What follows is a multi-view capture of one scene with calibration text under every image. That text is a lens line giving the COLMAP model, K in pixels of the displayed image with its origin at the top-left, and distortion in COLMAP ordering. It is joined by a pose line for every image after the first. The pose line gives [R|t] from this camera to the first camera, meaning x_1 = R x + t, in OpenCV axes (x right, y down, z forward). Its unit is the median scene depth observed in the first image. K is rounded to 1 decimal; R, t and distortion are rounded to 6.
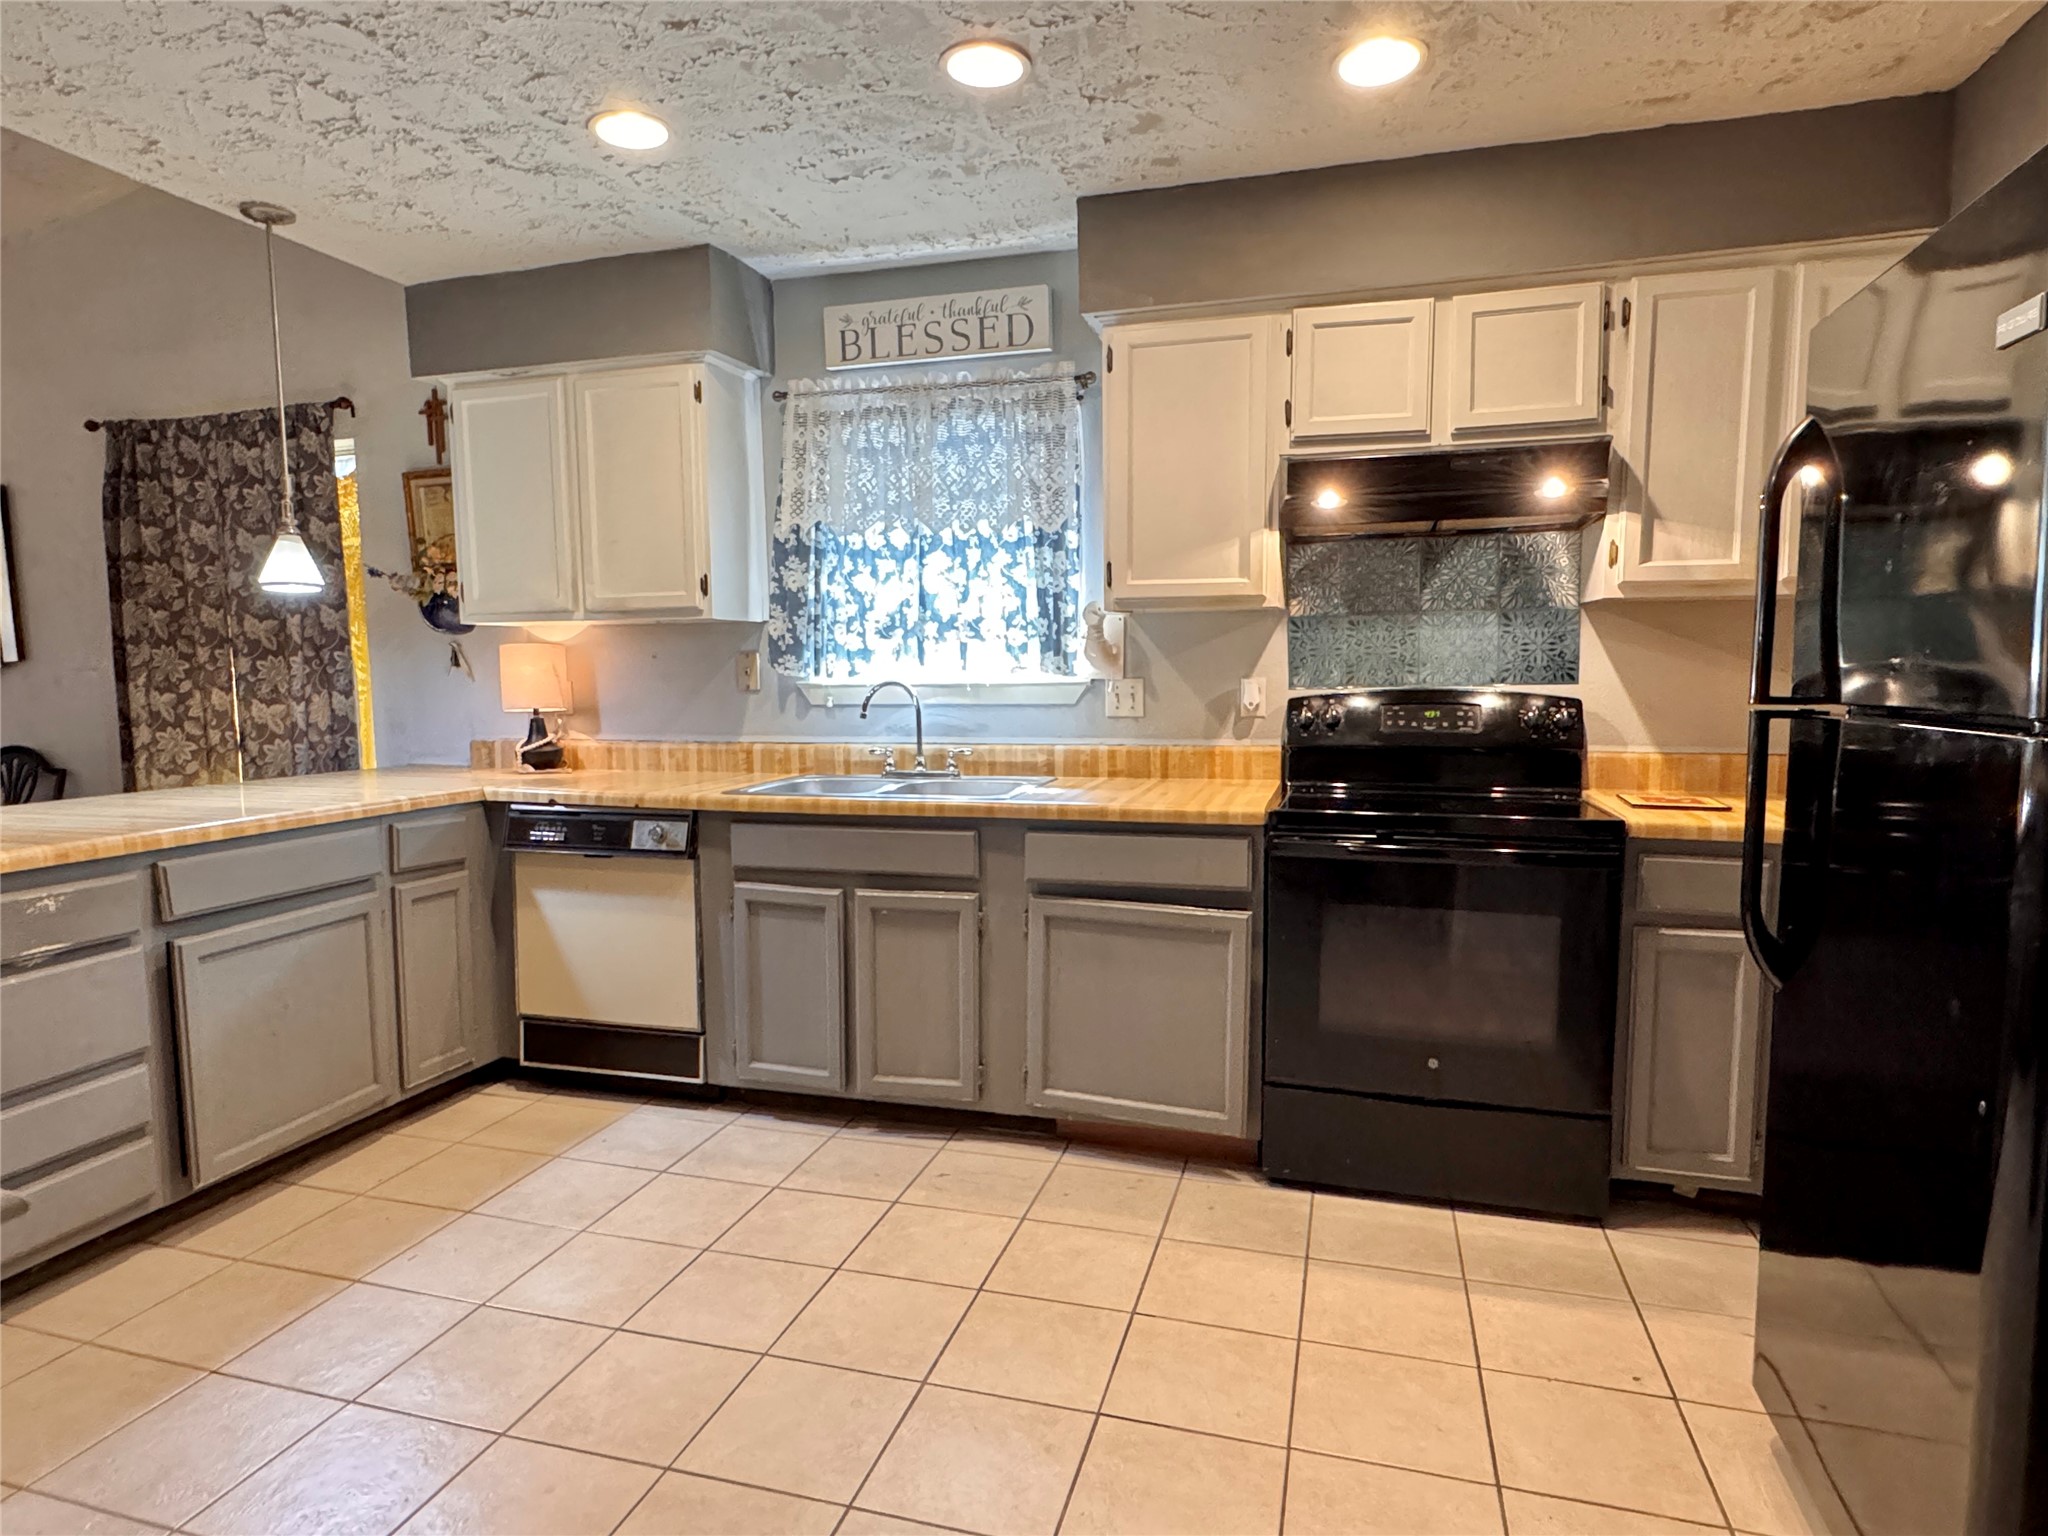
lens RADIAL K [[1157.4, 0, 1019.6], [0, 1157.4, 761.8], [0, 0, 1]] dist [-0.002735, 0.002407]
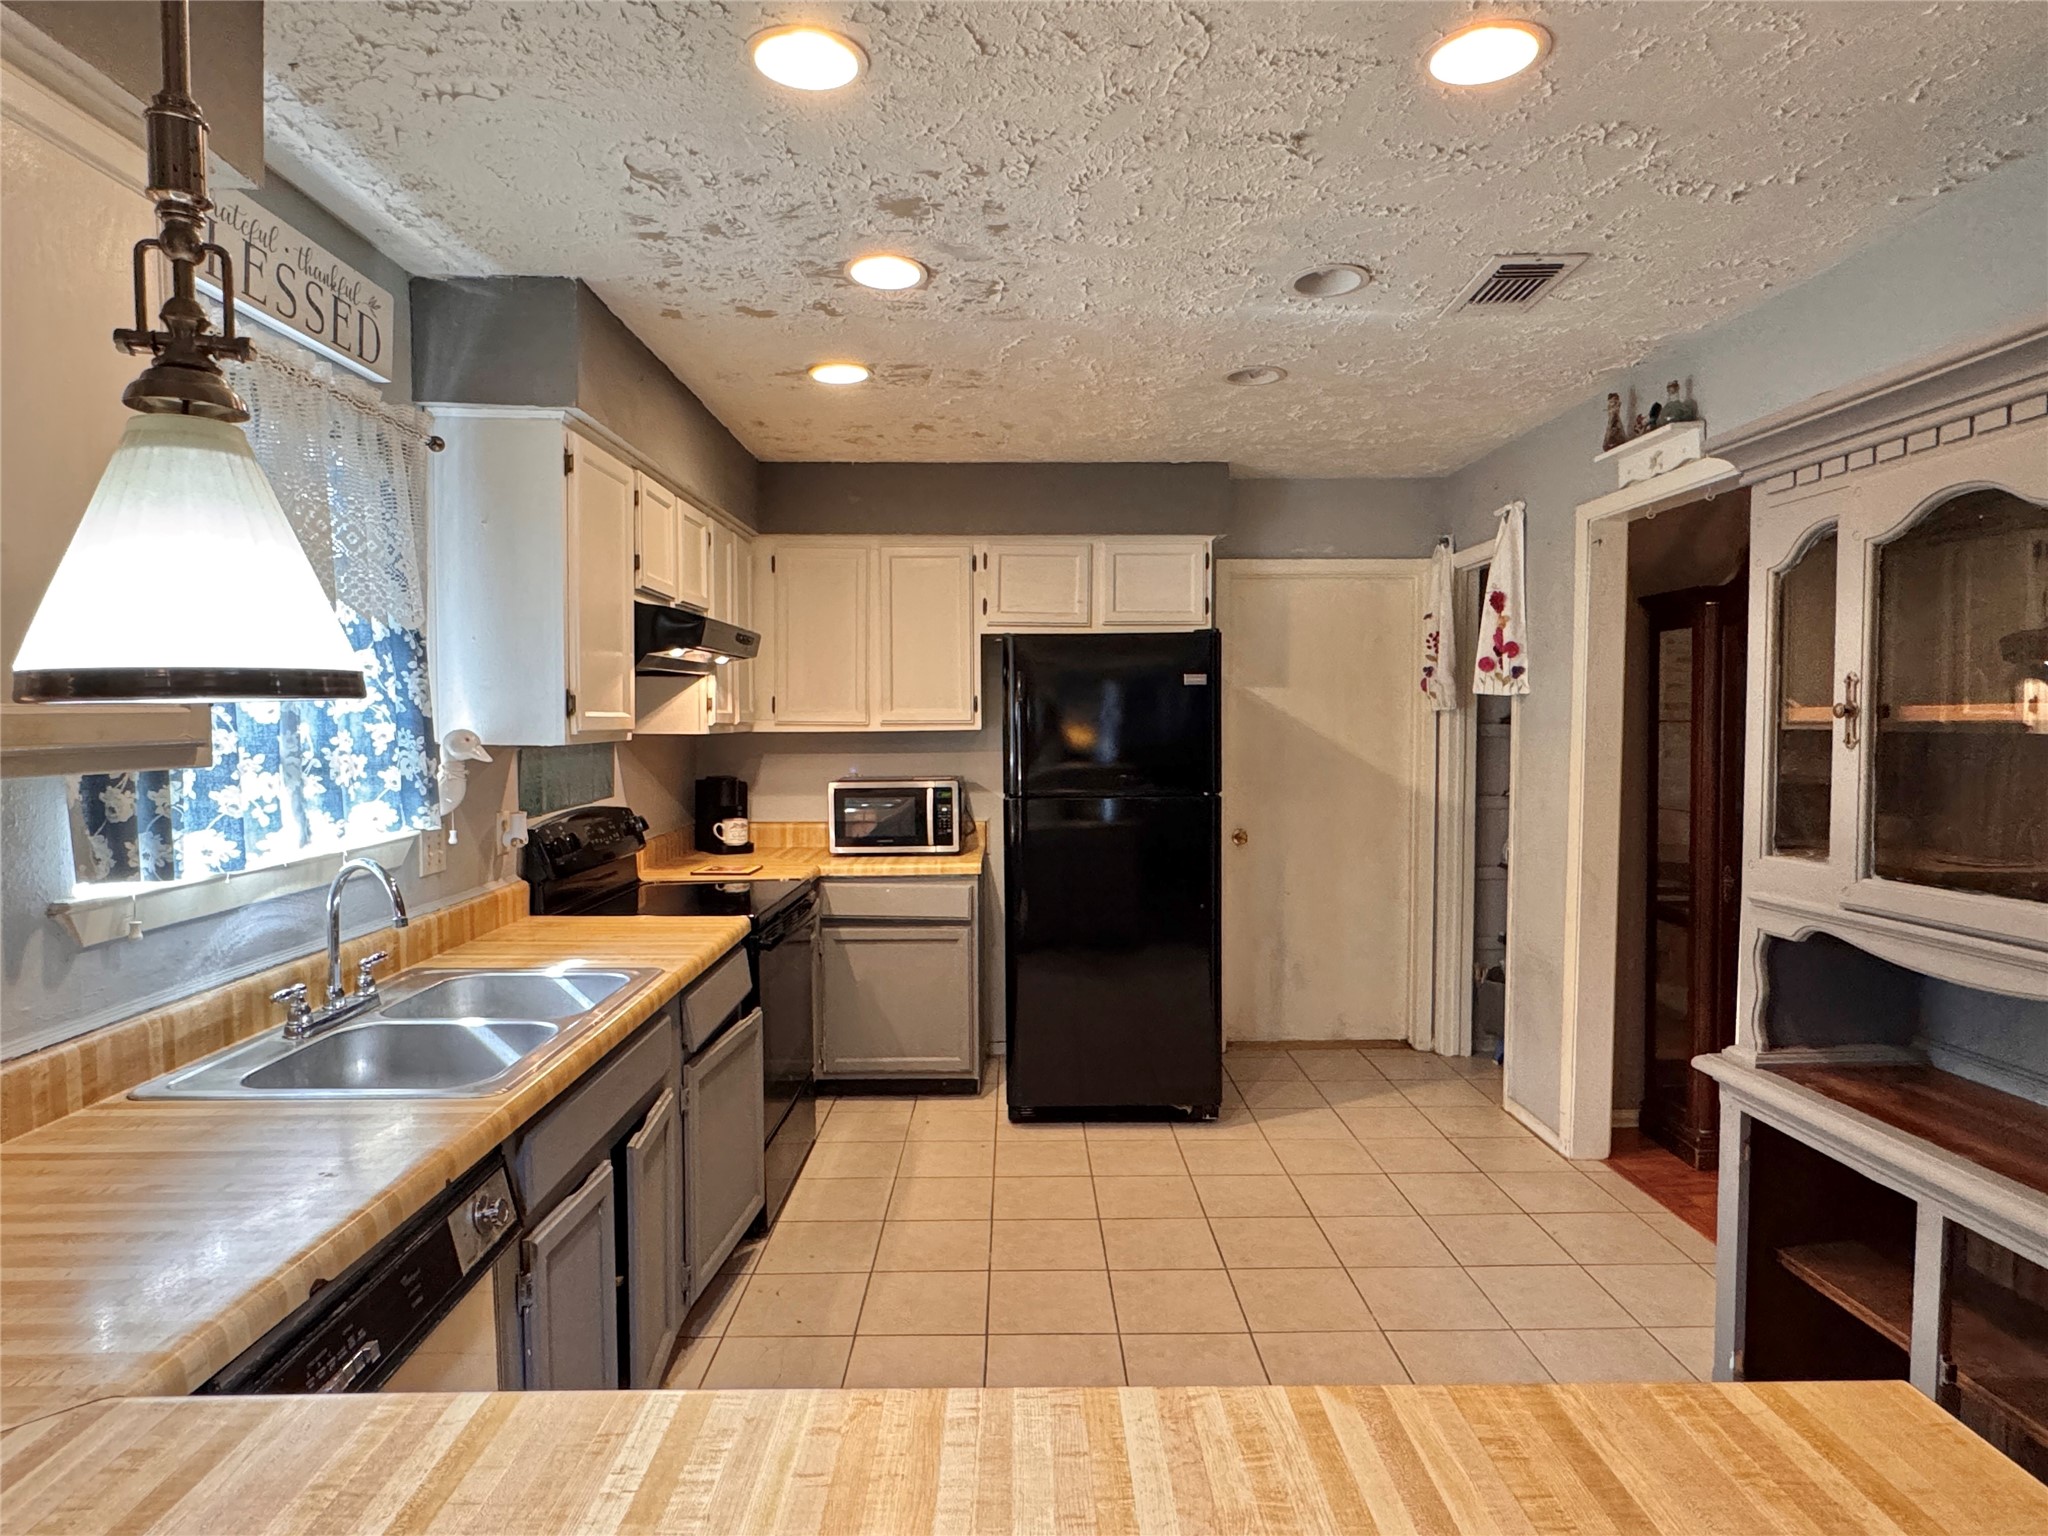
lens RADIAL K [[1157.4, 0, 1019.6], [0, 1157.4, 761.8], [0, 0, 1]] dist [-0.002735, 0.002407]
pose [[-0.288286, -0.028394, 0.957123, -0.948552], [0.088744, 0.994466, 0.056232, -0.151672], [-0.953423, 0.101150, -0.284171, 1.026822]]
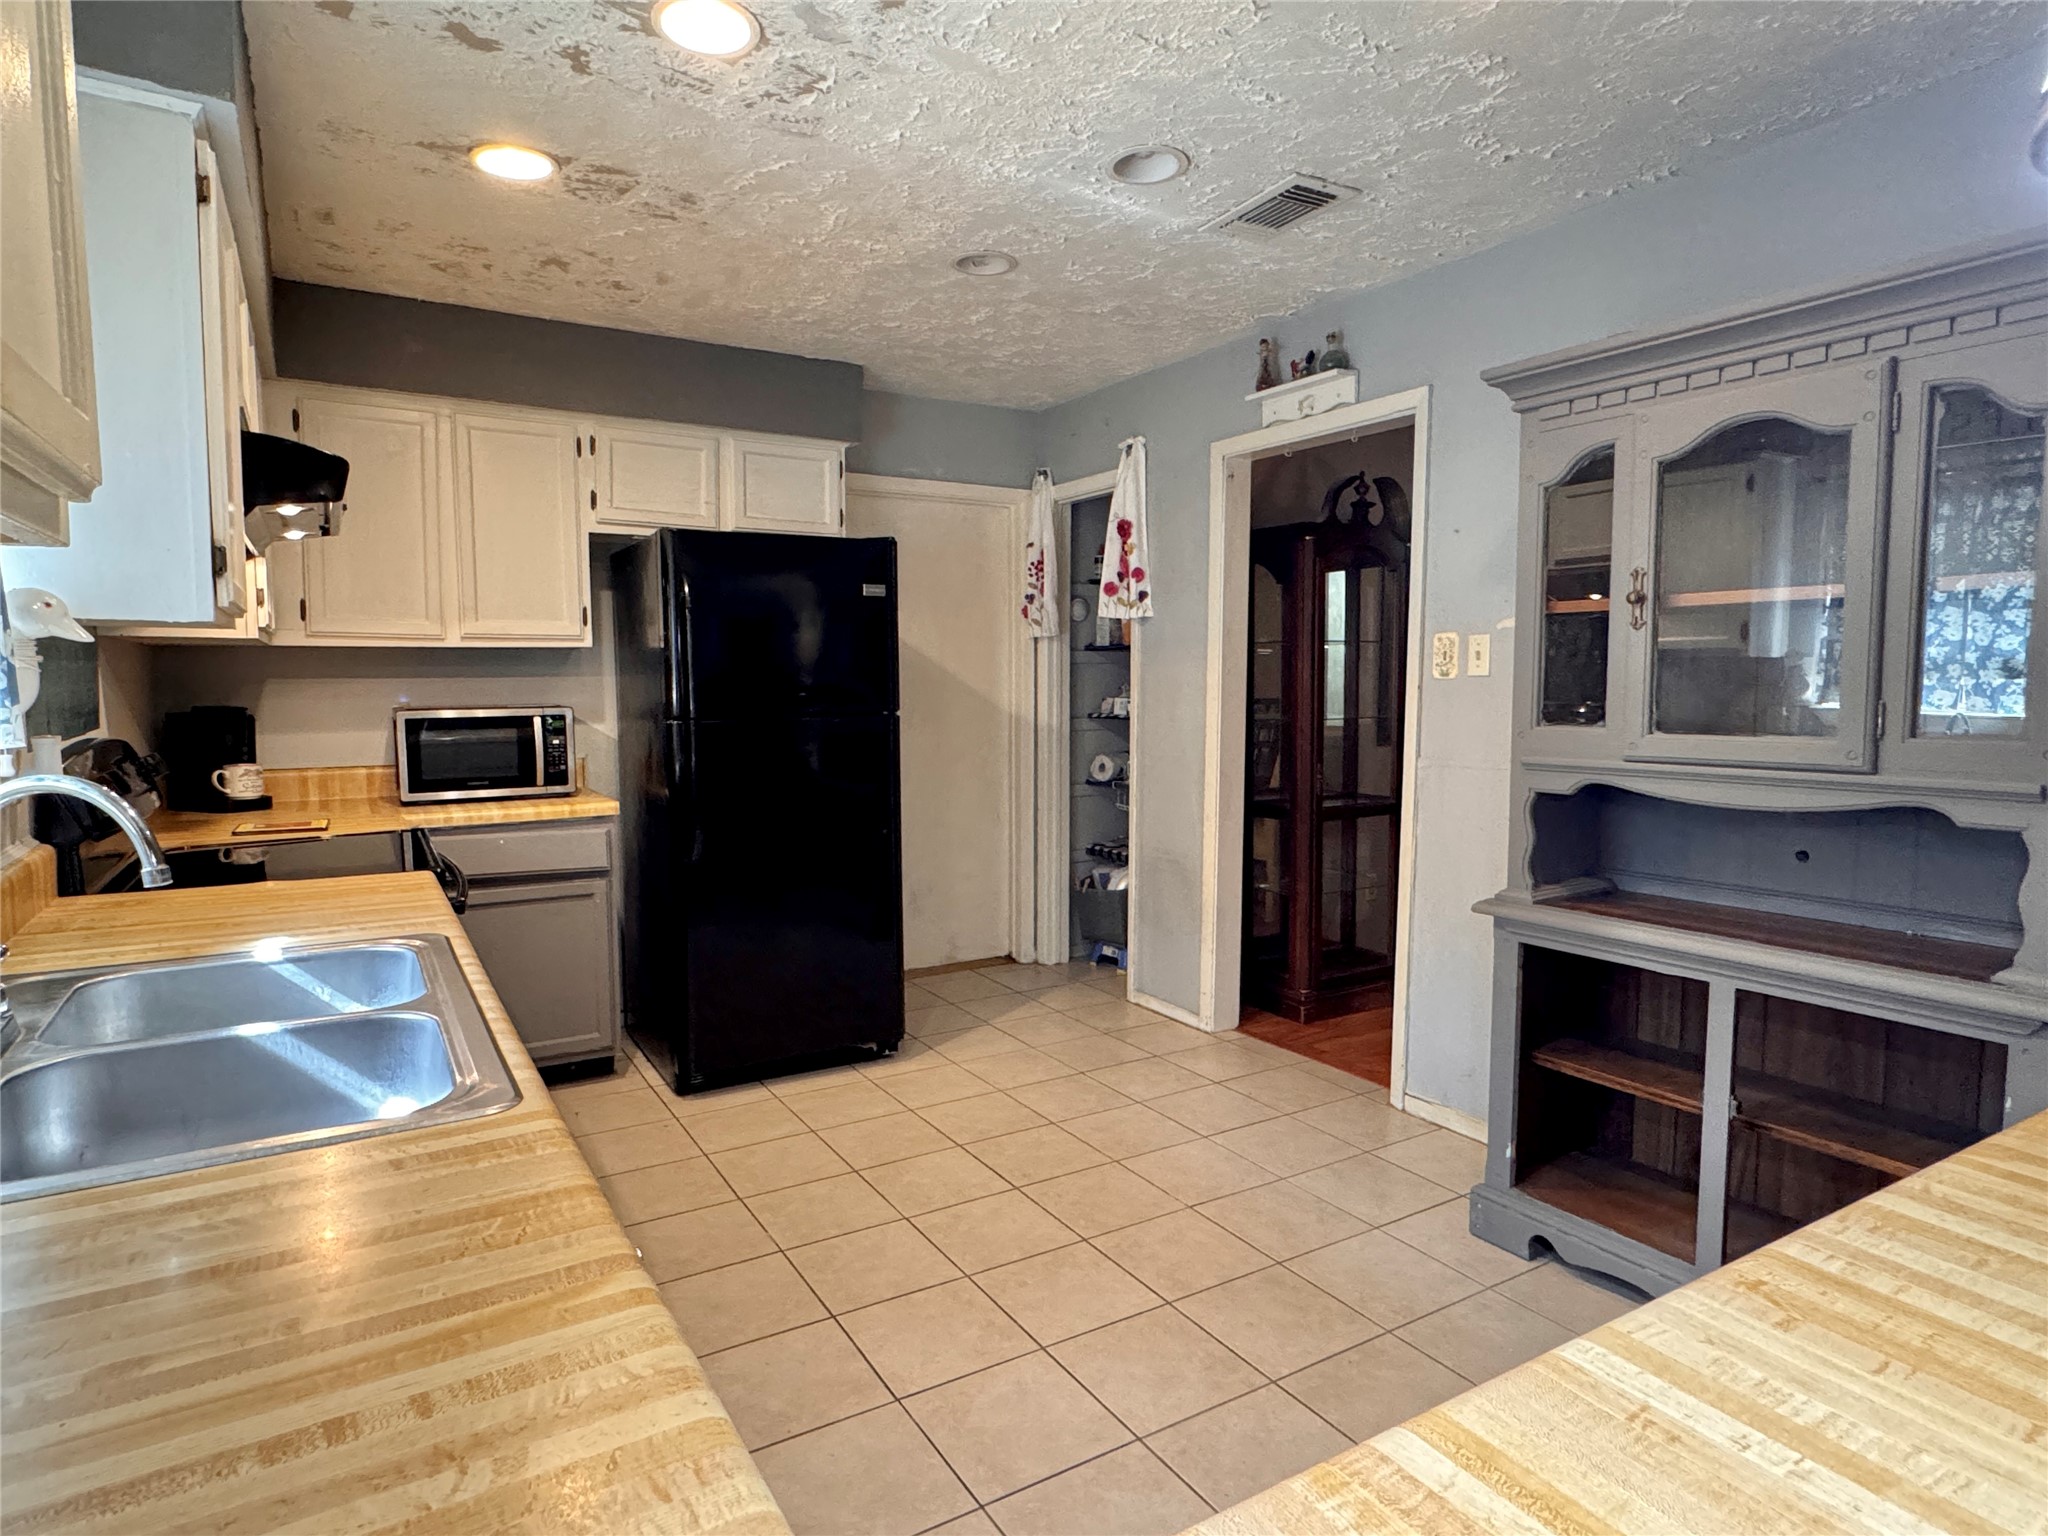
lens RADIAL K [[1157.4, 0, 1019.6], [0, 1157.4, 761.8], [0, 0, 1]] dist [-0.002735, 0.002407]
pose [[-0.736645, -0.041204, 0.675024, -0.677910], [0.066196, 0.988956, 0.132605, -0.123634], [-0.673032, 0.142367, -0.725782, 1.286890]]
